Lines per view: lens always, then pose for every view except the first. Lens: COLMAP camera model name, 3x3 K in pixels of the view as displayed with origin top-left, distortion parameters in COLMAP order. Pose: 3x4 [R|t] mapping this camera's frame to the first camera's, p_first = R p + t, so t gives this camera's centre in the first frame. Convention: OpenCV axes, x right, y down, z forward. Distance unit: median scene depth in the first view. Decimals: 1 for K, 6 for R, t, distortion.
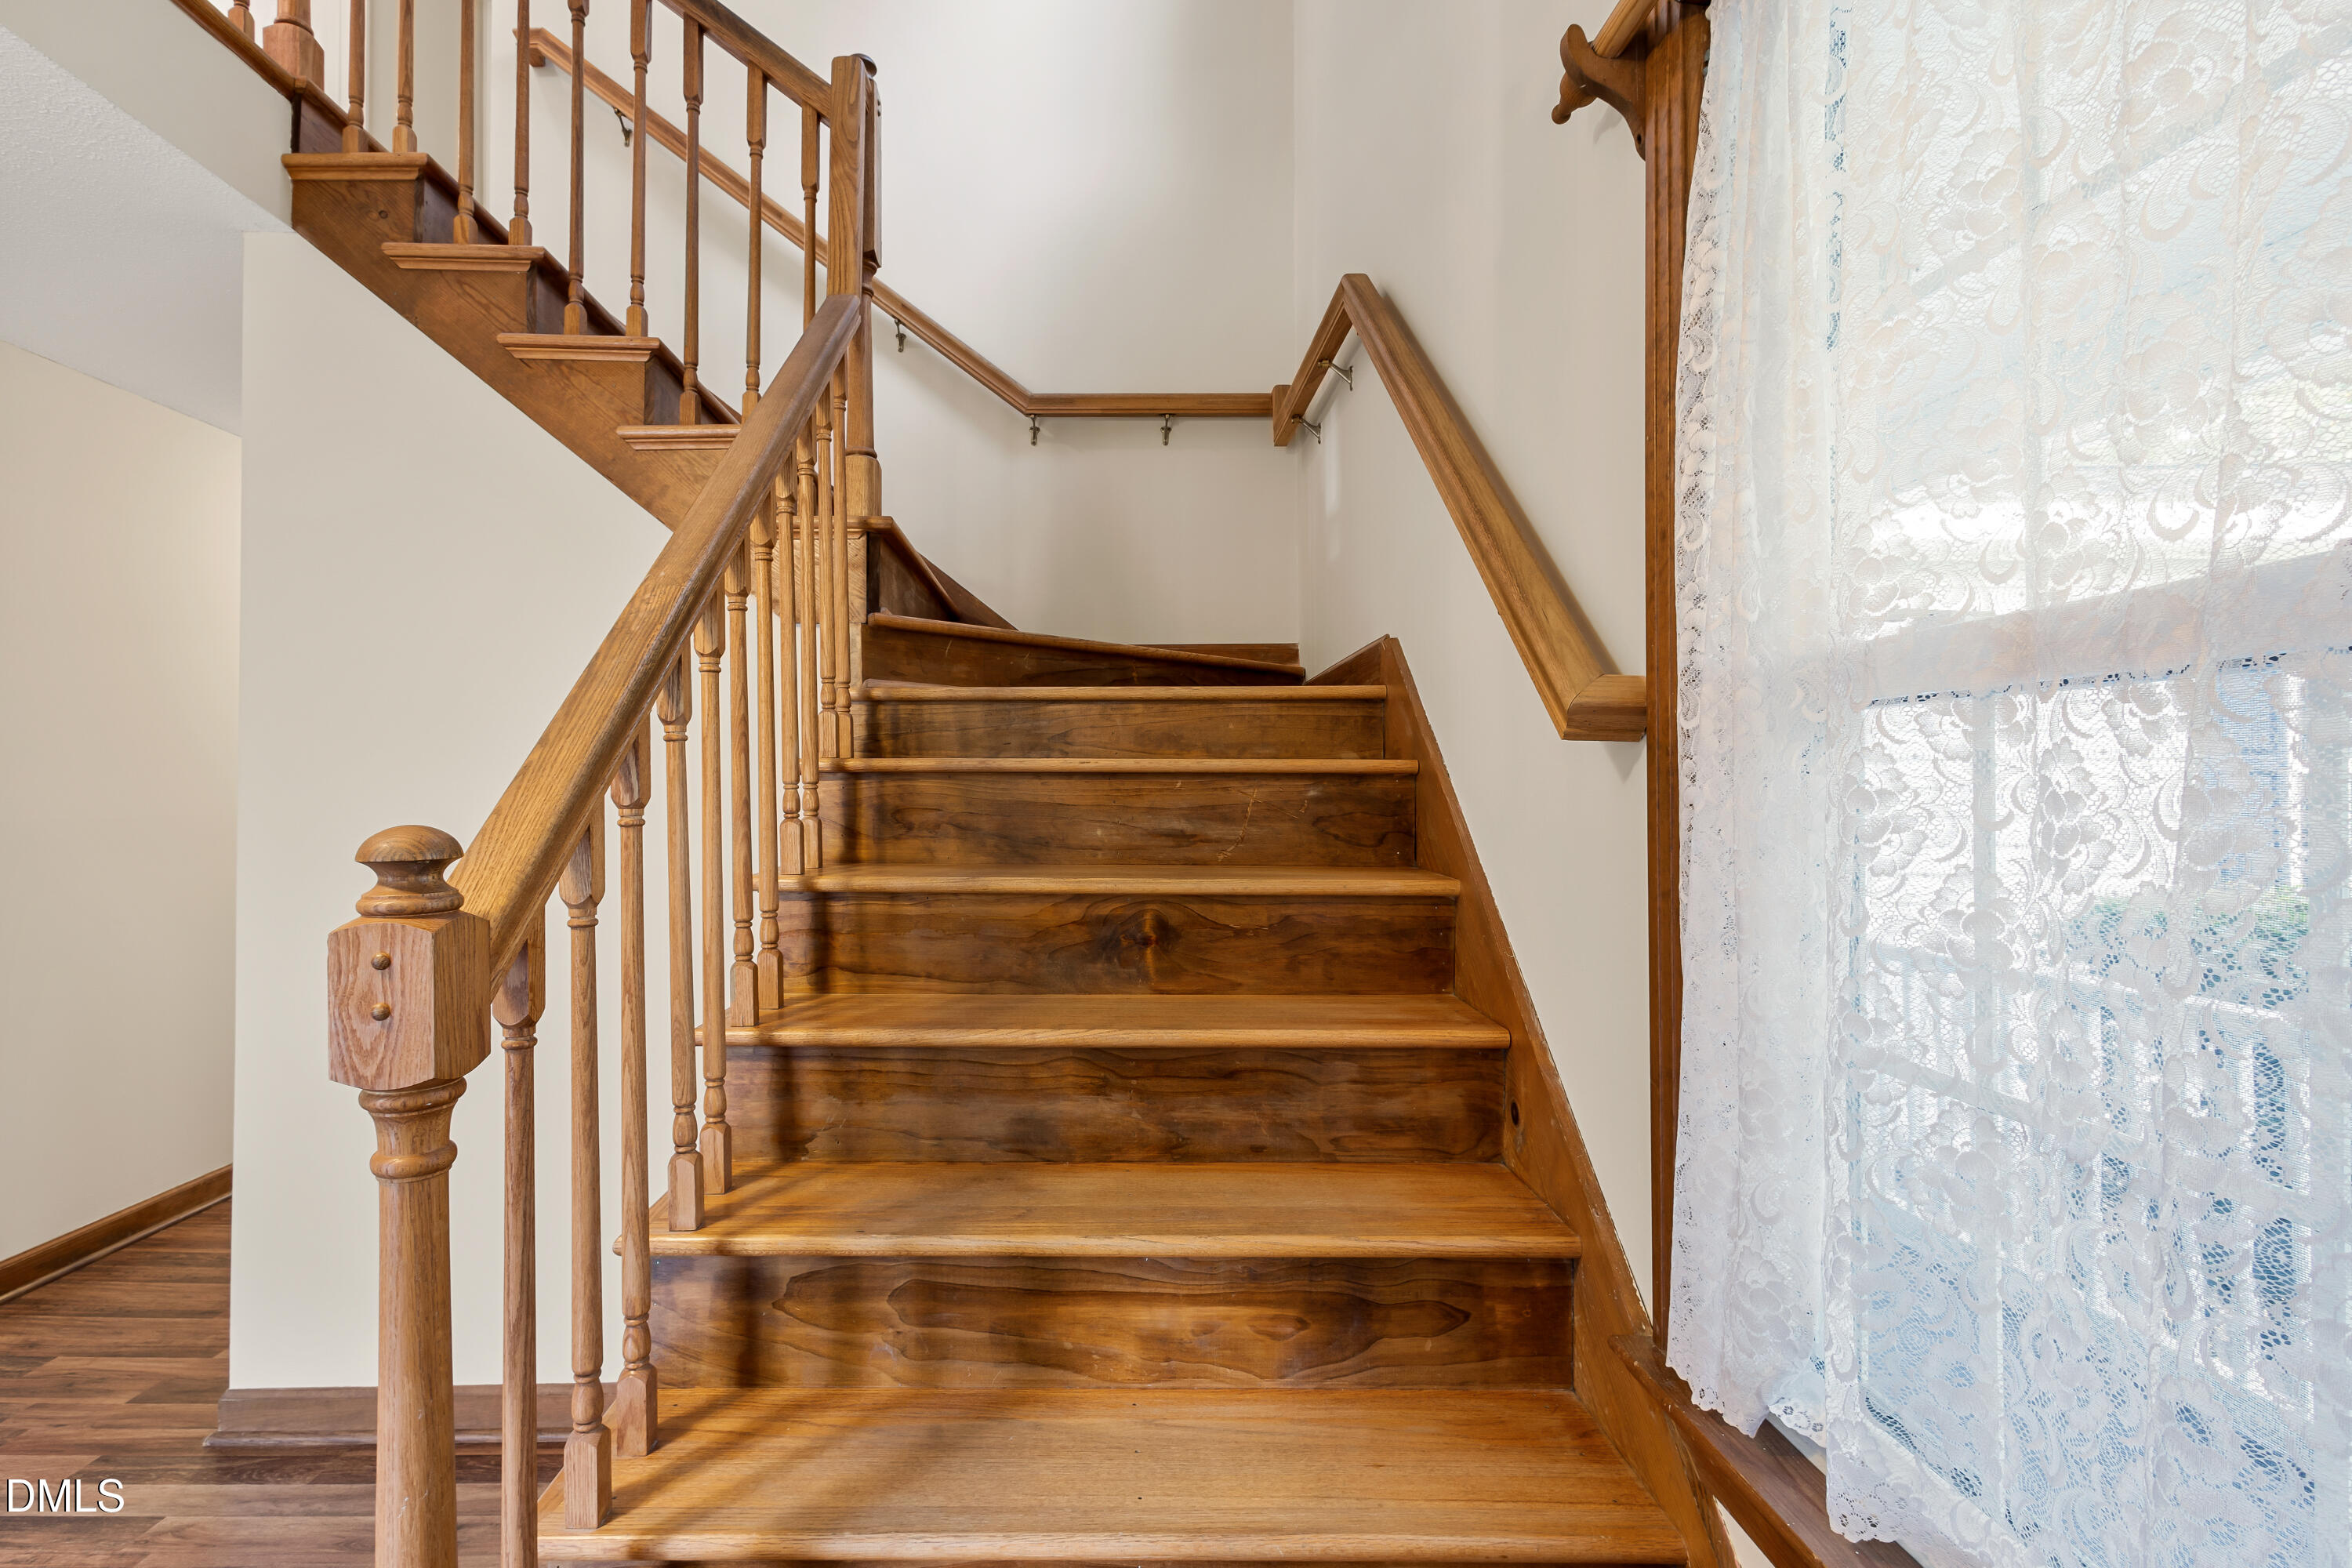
lens RADIAL K [[1103.9, 0, 1176.8], [0, 1103.9, 786.2], [0, 0, 1]] dist [0.010209, -0.000734]
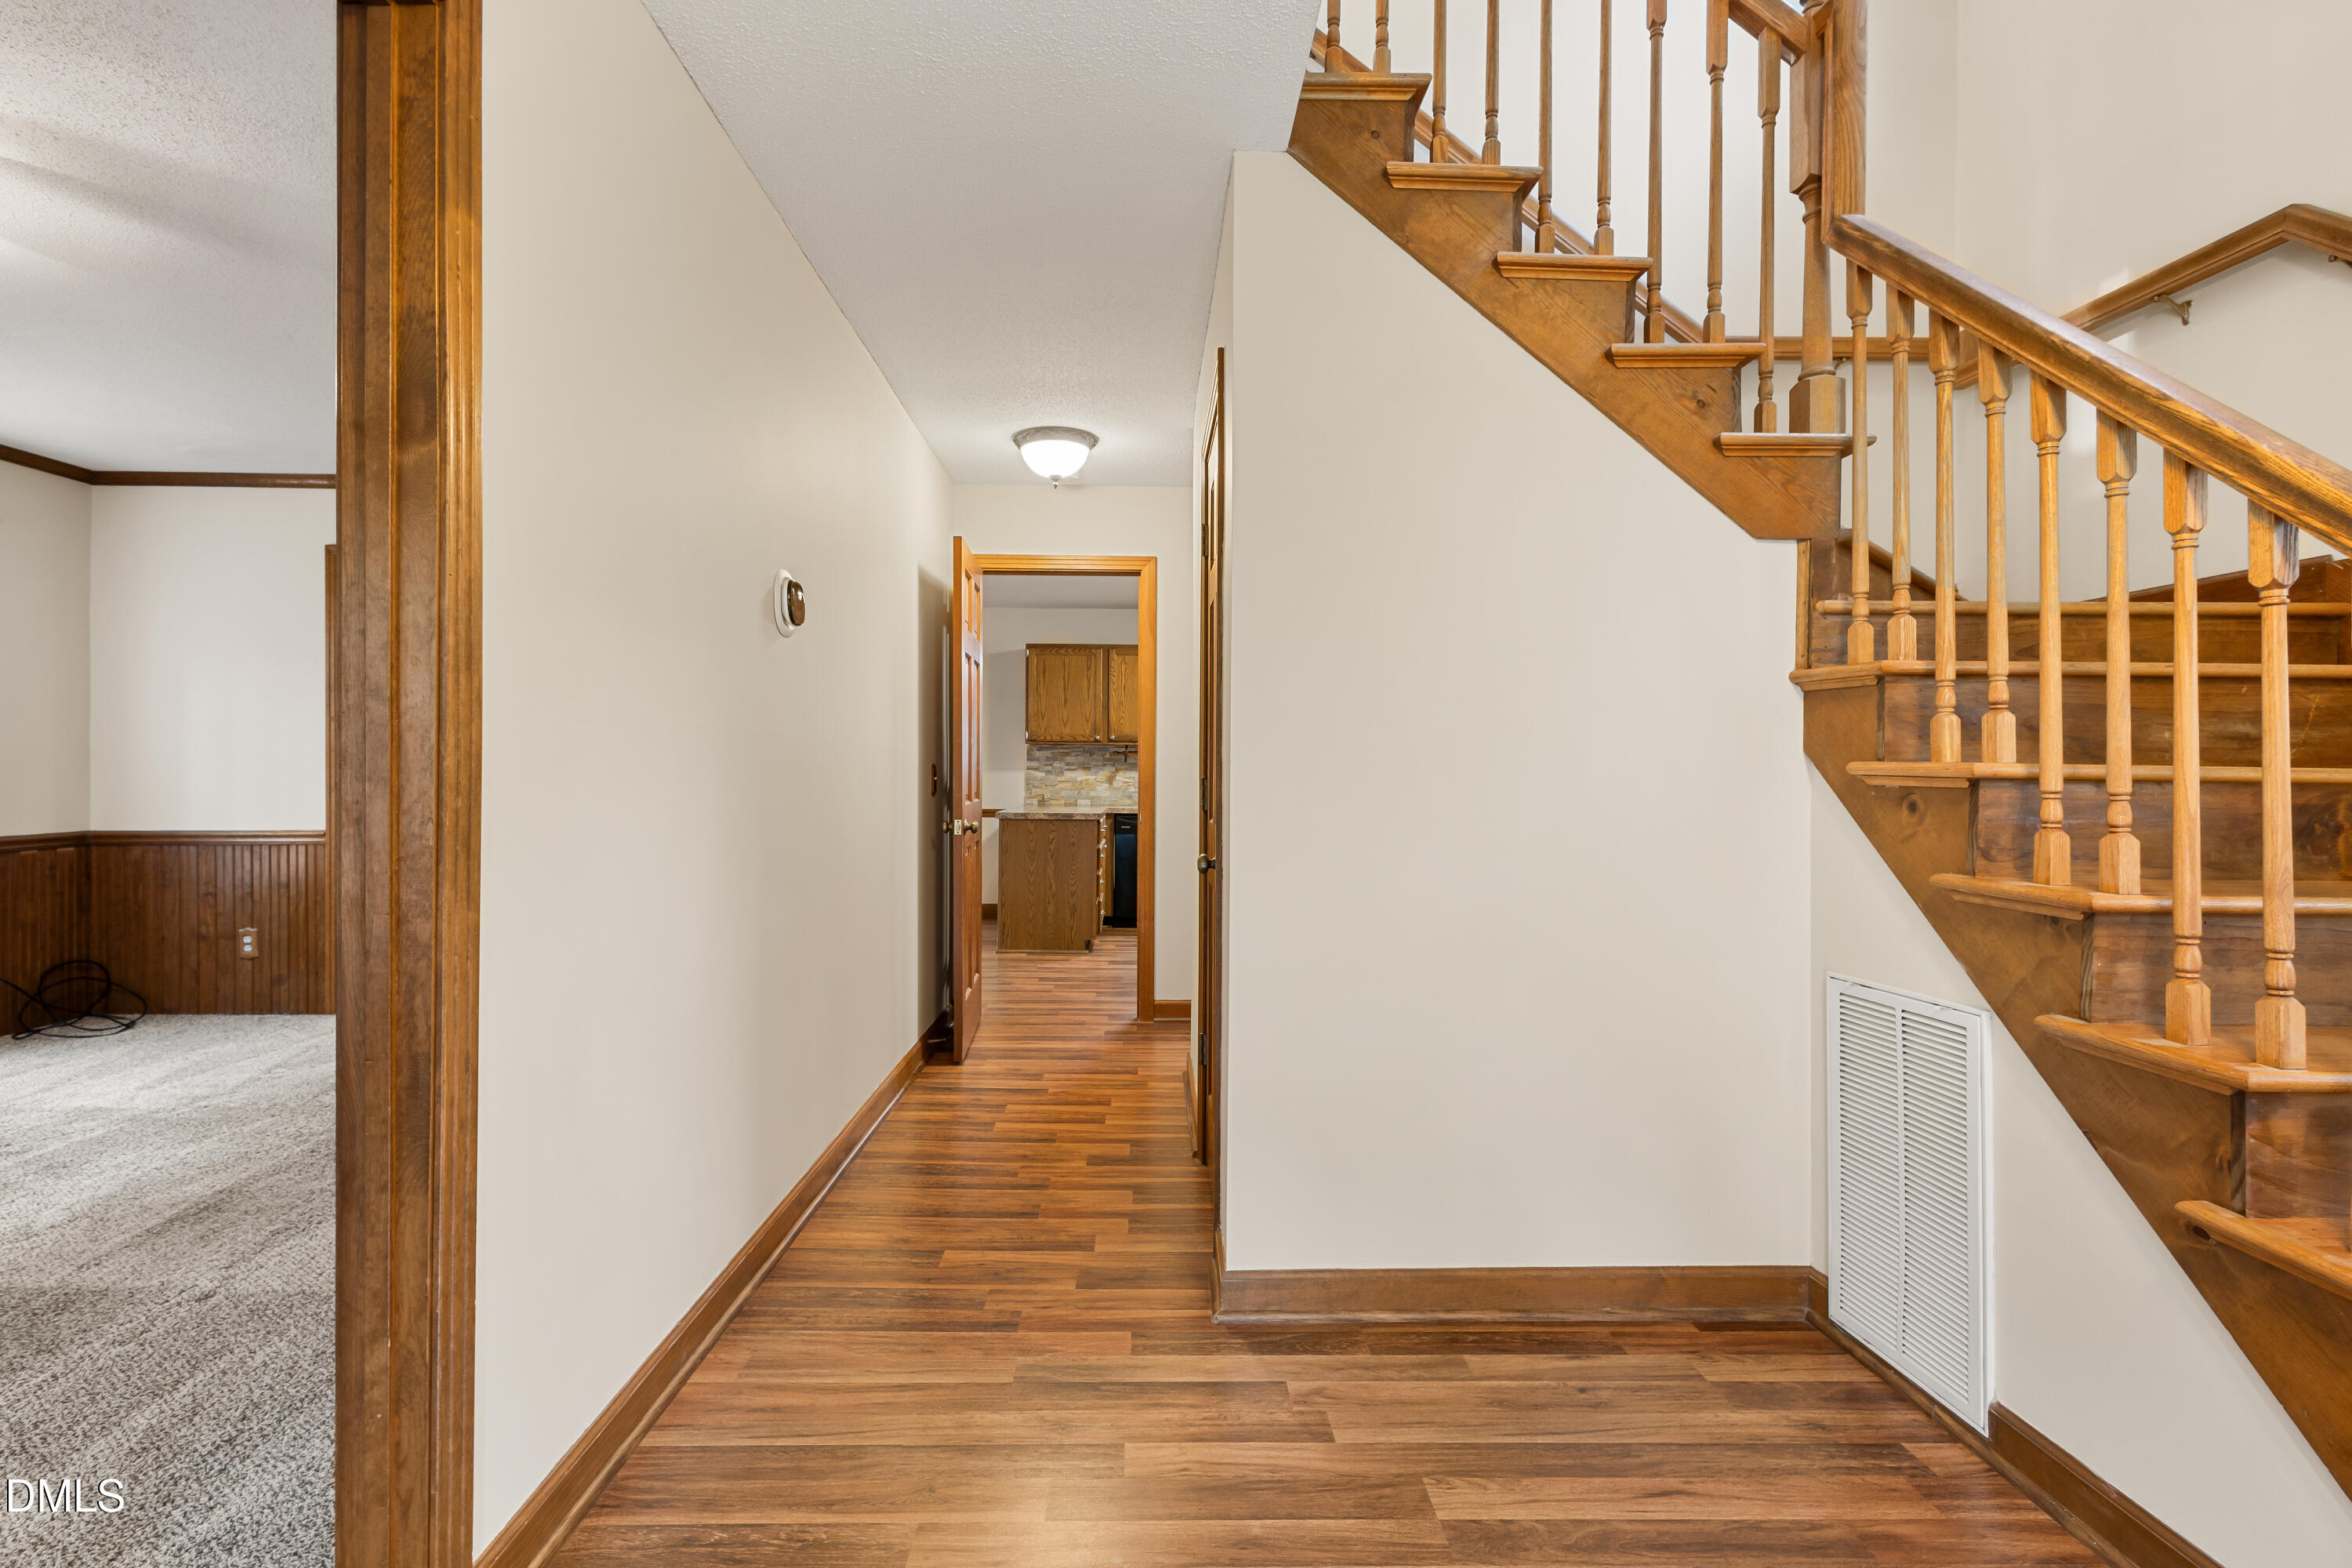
lens RADIAL K [[1103.9, 0, 1175.4], [0, 1103.9, 779.8], [0, 0, 1]] dist [0.010209, -0.000734]
pose [[0.999703, 0.007564, 0.023155, -0.919500], [-0.007818, 0.999910, 0.010912, 0.071668], [-0.023070, -0.011090, 0.999672, -0.024263]]
